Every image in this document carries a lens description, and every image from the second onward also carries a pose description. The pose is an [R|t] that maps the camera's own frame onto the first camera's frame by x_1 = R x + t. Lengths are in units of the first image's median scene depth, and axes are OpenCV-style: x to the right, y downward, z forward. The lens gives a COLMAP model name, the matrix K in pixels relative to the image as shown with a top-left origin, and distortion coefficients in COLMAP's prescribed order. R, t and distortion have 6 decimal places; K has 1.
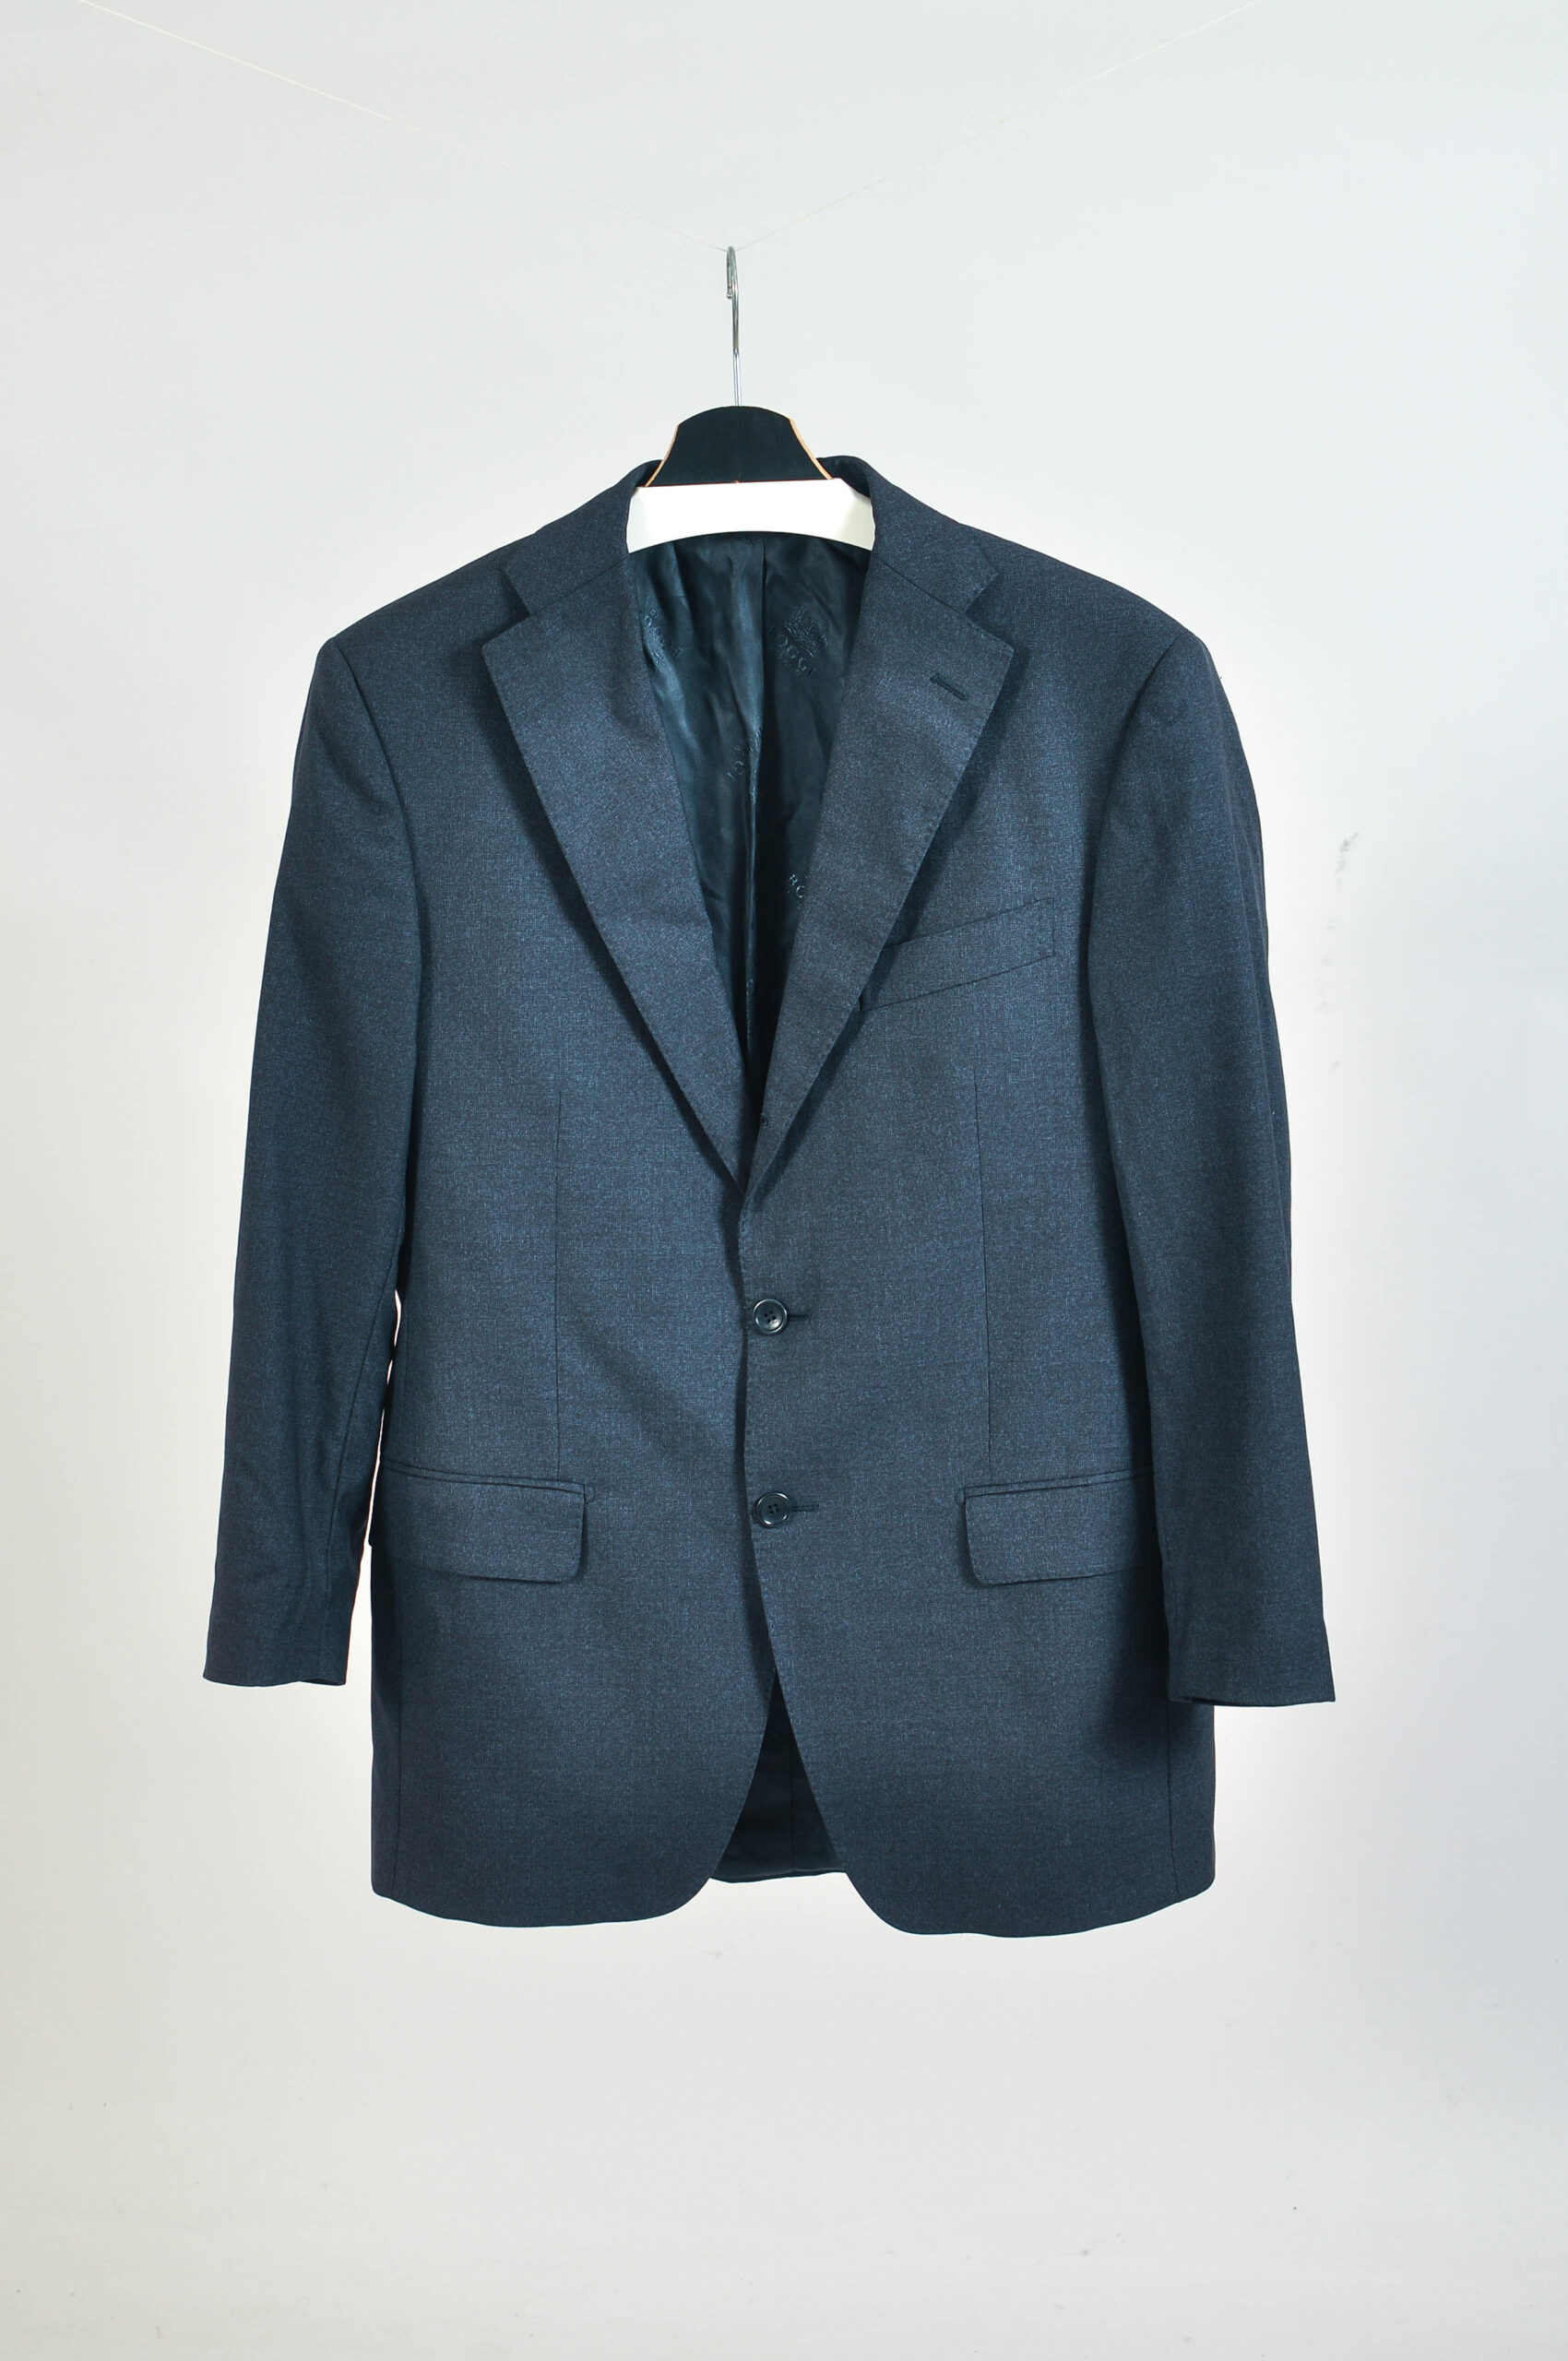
lens RADIAL K [[3645.2, 0, 784.0], [0, 3645.2, 1180.5], [0, 0, 1]] dist [-0.180411, 0.114068]
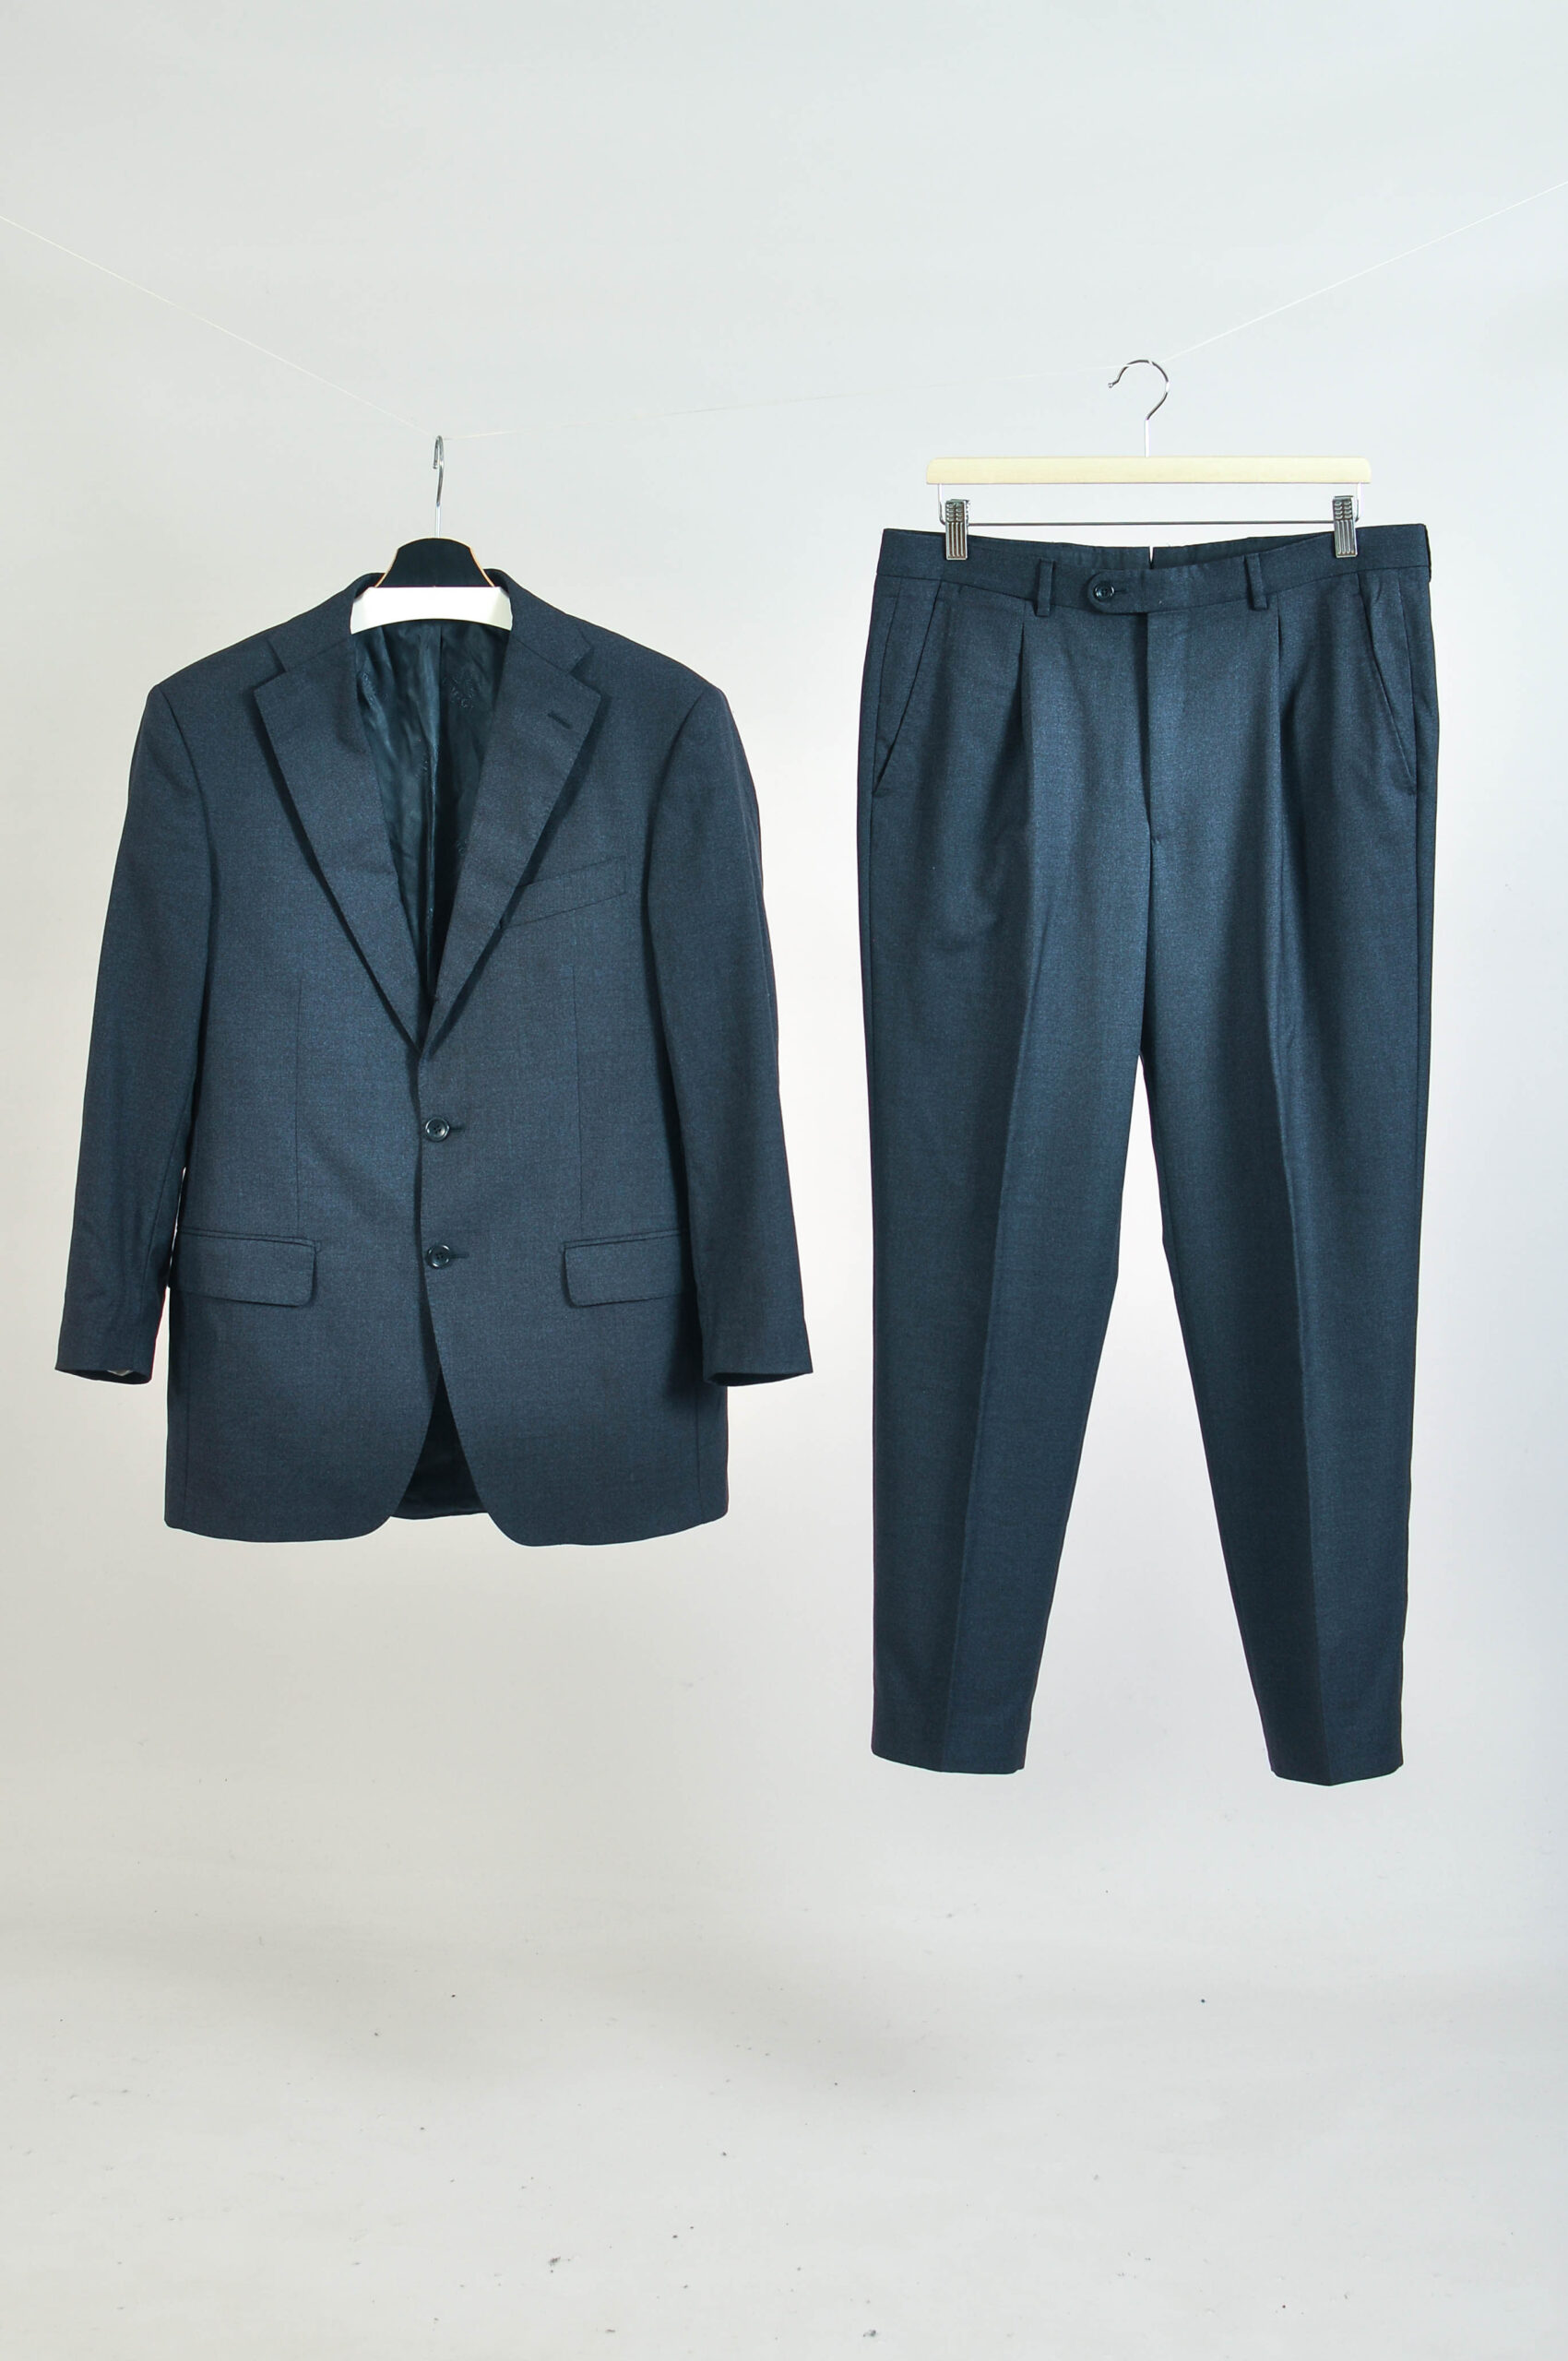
lens RADIAL K [[3645.2, 0, 784.0], [0, 3645.2, 1180.5], [0, 0, 1]] dist [-0.180411, 0.114068]
pose [[0.993376, 0.007381, 0.114673, -0.035466], [-0.004414, 0.999650, -0.026103, 0.099839], [-0.114826, 0.025424, 0.993060, -0.541498]]
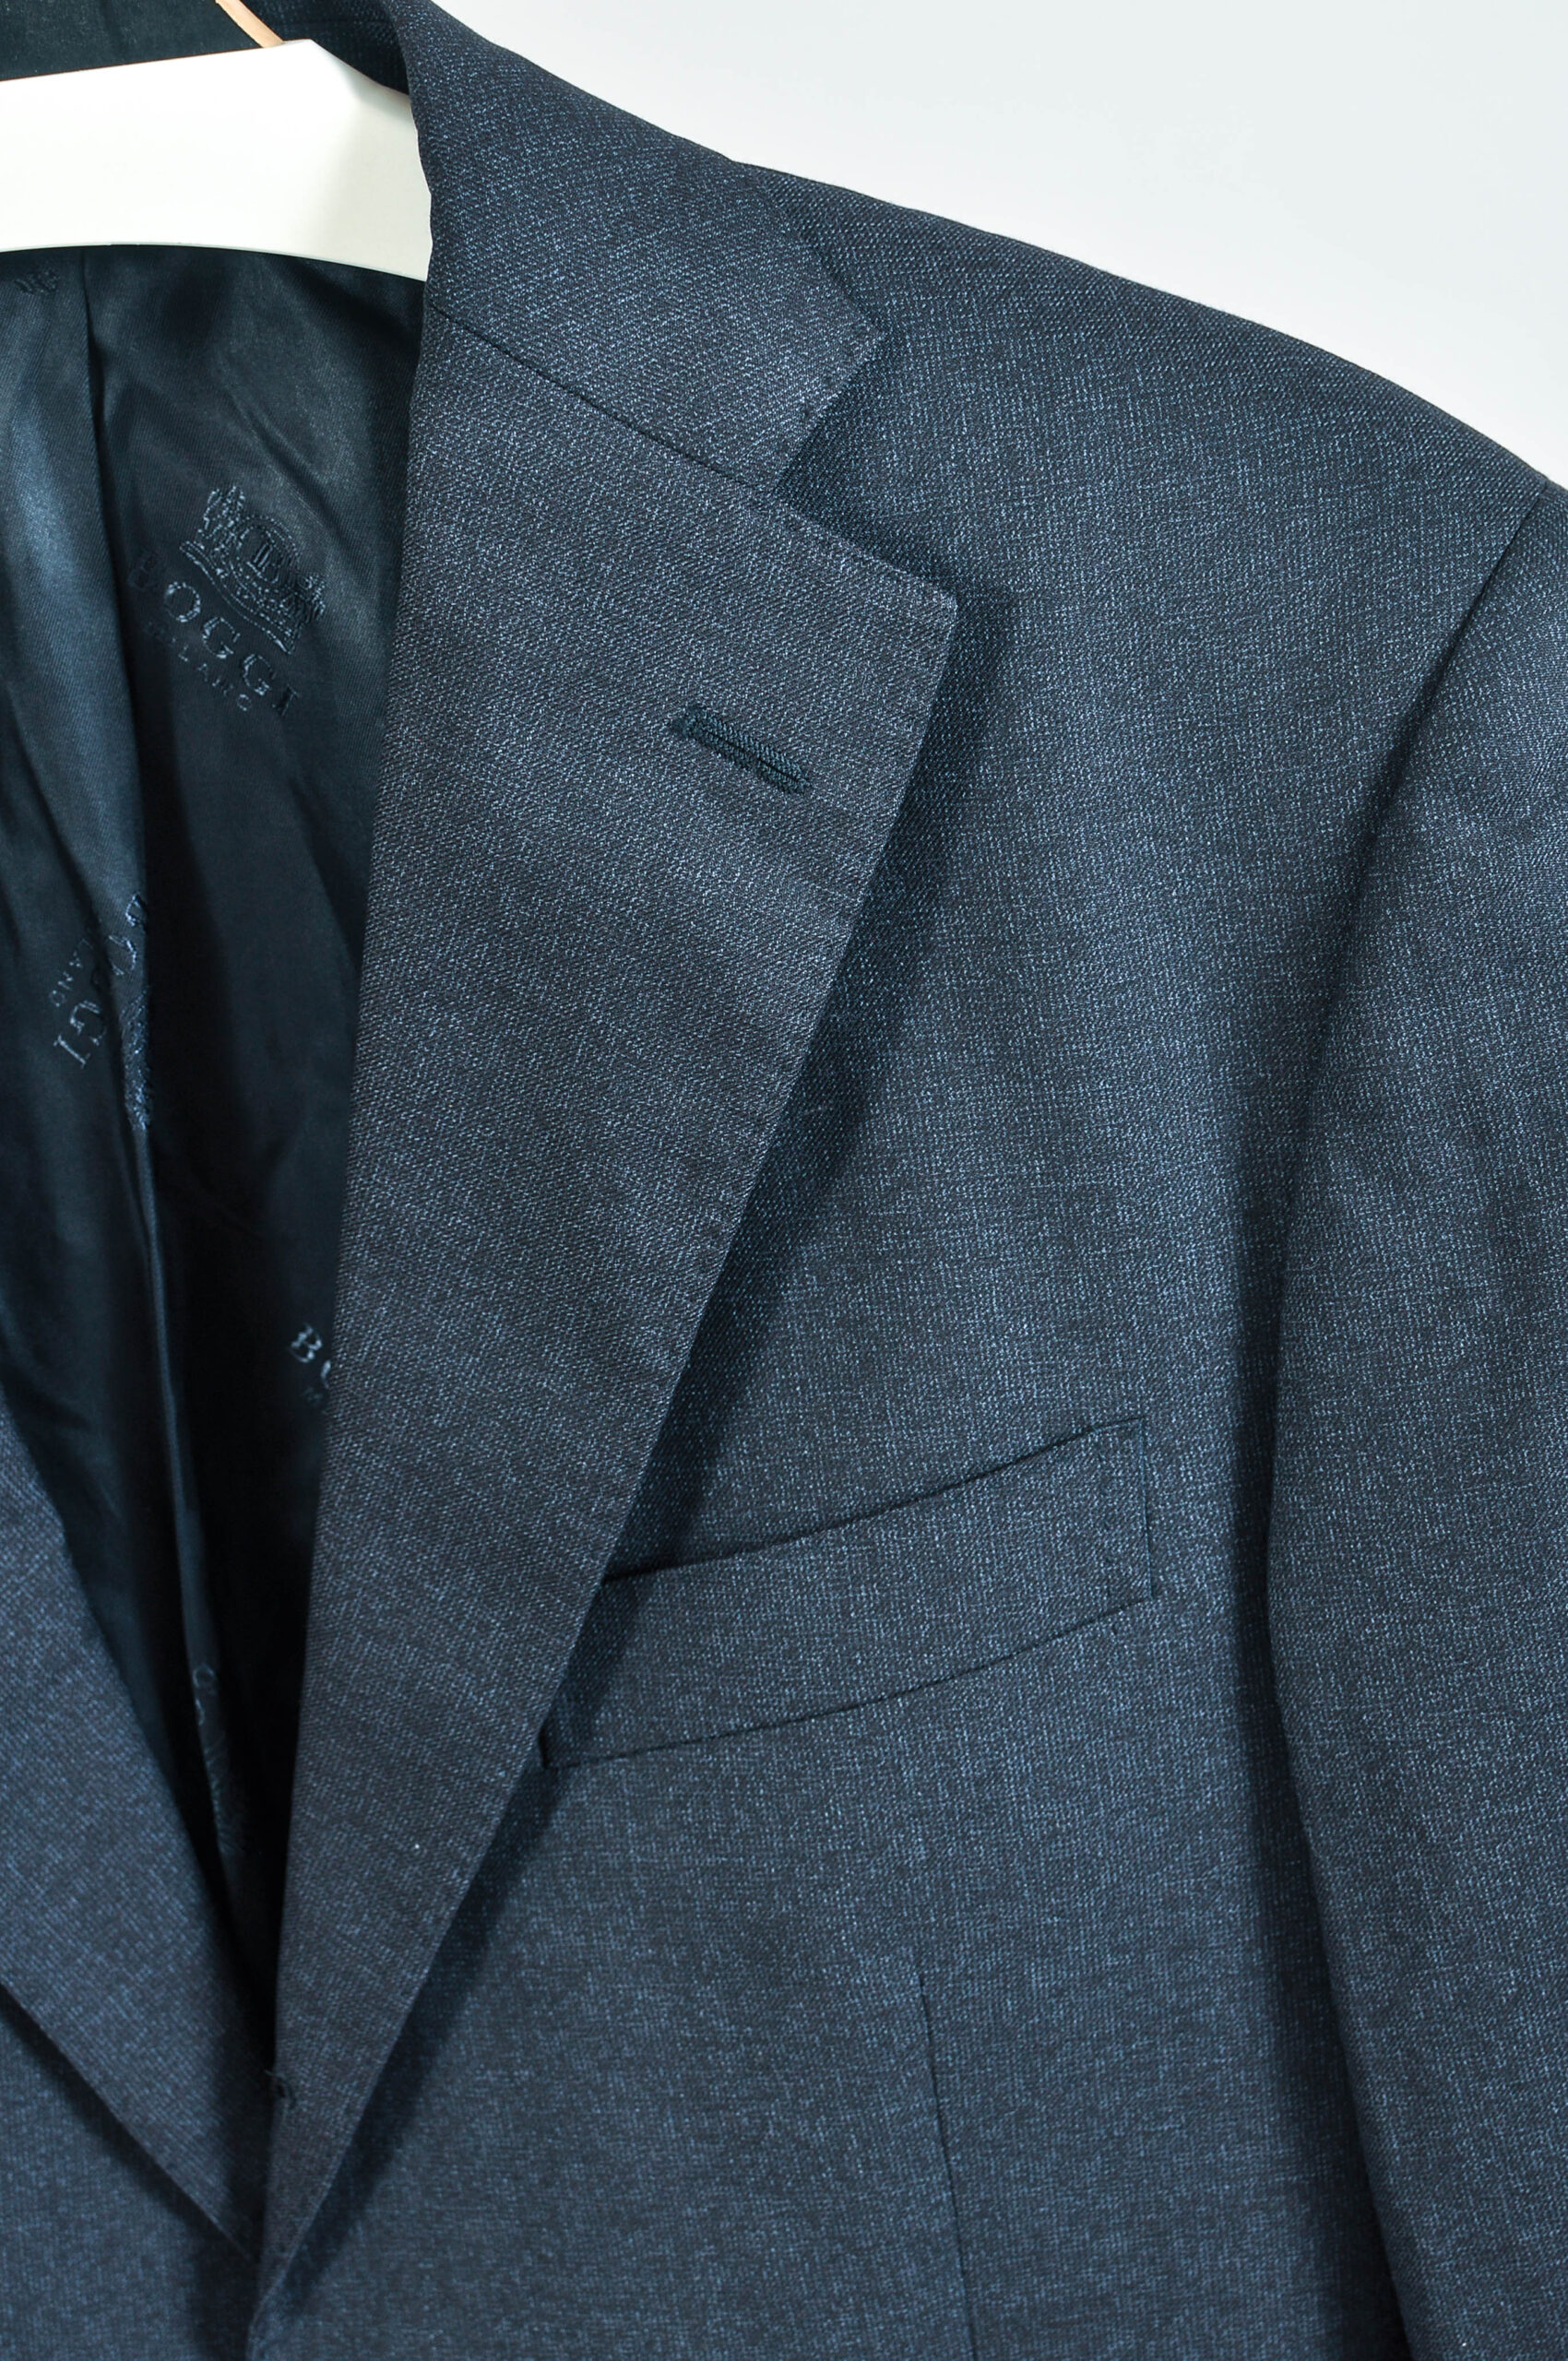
lens RADIAL K [[3645.2, 0, 784.0], [0, 3645.2, 1180.5], [0, 0, 1]] dist [-0.180411, 0.114068]
pose [[0.997017, -0.075997, 0.013441, 0.041461], [0.074232, 0.991969, 0.102407, -0.127963], [-0.021116, -0.101104, 0.994652, 0.695320]]
